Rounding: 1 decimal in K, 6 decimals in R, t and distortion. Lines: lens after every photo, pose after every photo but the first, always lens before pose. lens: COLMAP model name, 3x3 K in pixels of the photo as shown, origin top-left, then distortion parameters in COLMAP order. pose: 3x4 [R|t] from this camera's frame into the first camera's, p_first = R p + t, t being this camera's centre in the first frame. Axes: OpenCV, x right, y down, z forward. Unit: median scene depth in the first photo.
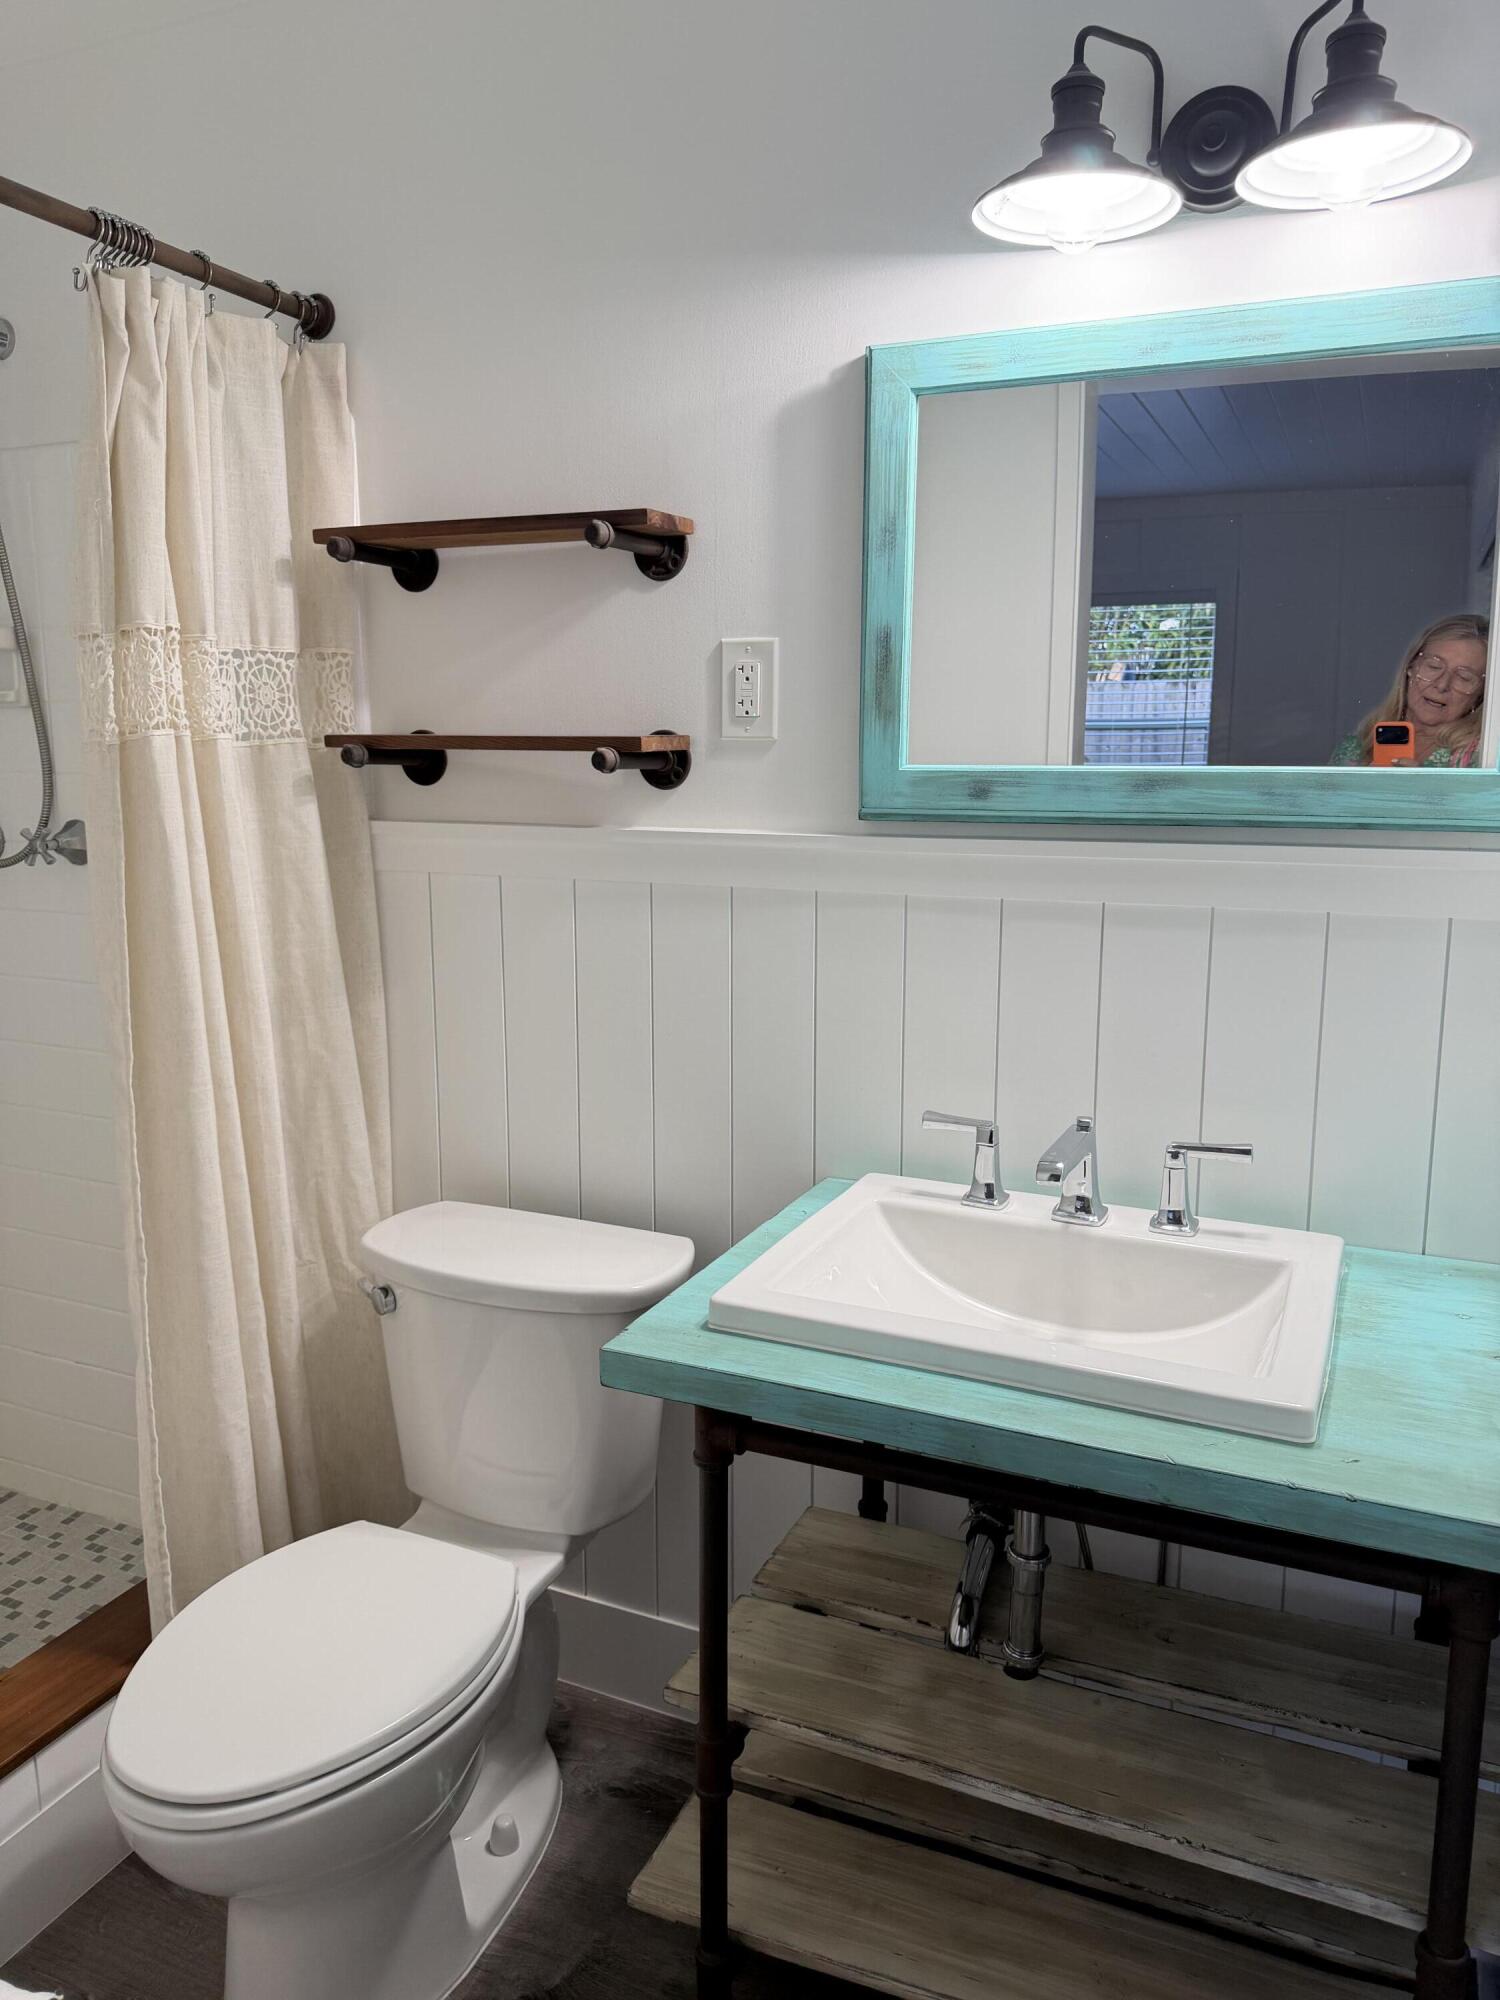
lens RADIAL K [[1417.8, 0, 750.0], [0, 1417.8, 1000.0], [0, 0, 1]] dist [0.025168, -0.032336]
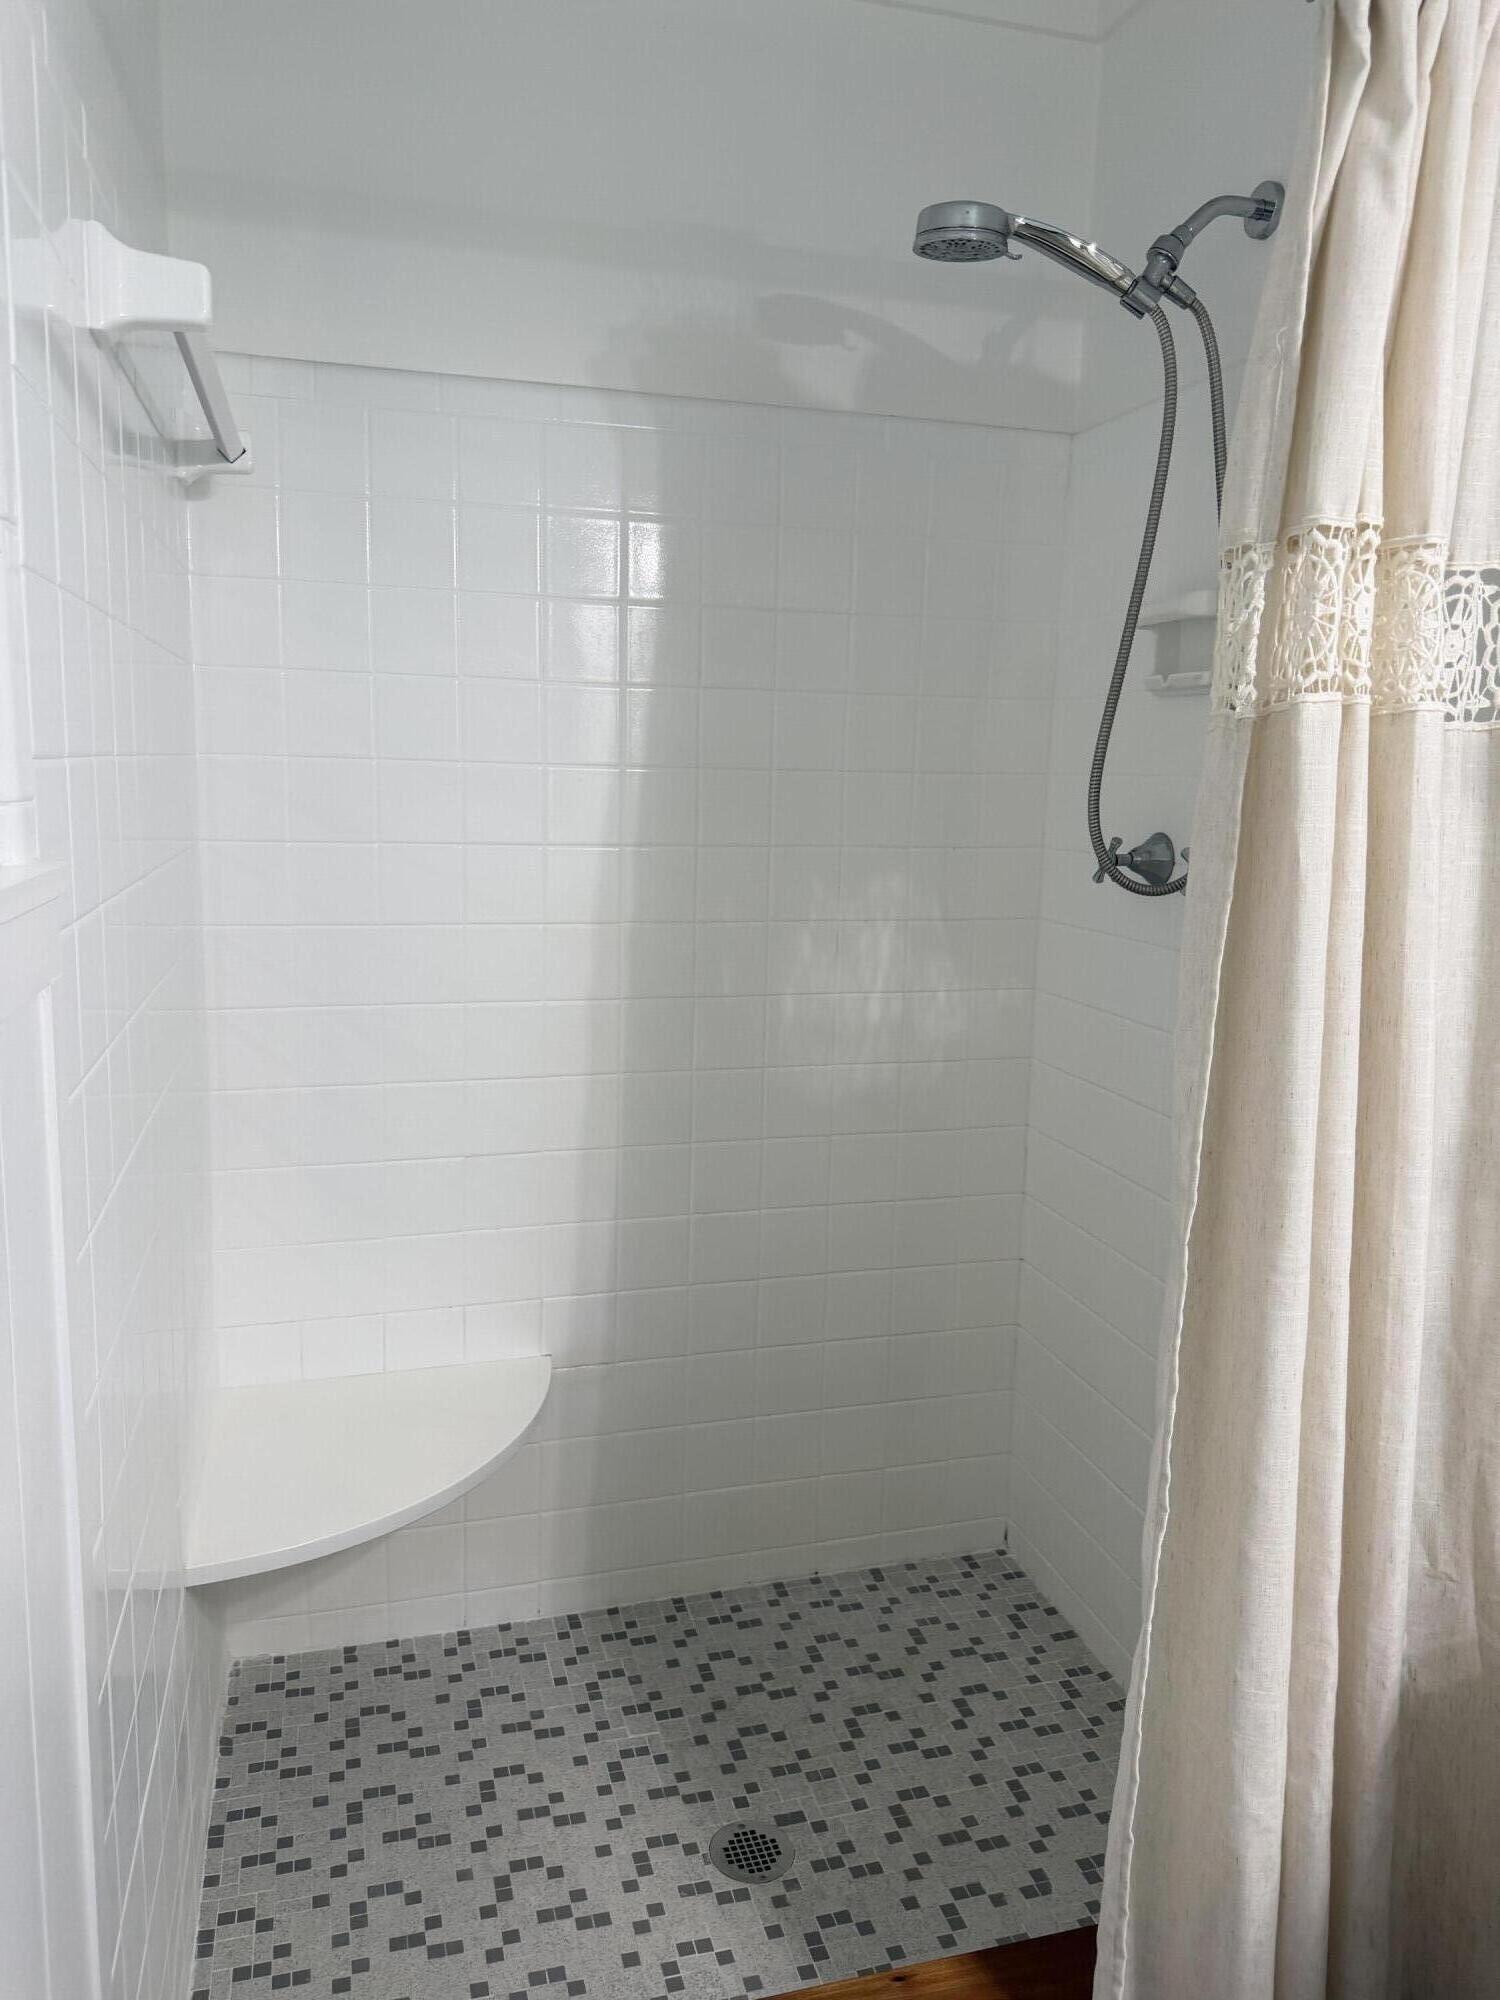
lens RADIAL K [[1427.8, 0, 750.0], [0, 1427.8, 1000.0], [0, 0, 1]] dist [0.001354, -0.004326]
pose [[0.645985, 0.138286, -0.750720, -0.092655], [-0.155702, 0.986648, 0.047765, -0.050679], [0.747302, 0.086033, 0.658891, 0.419851]]
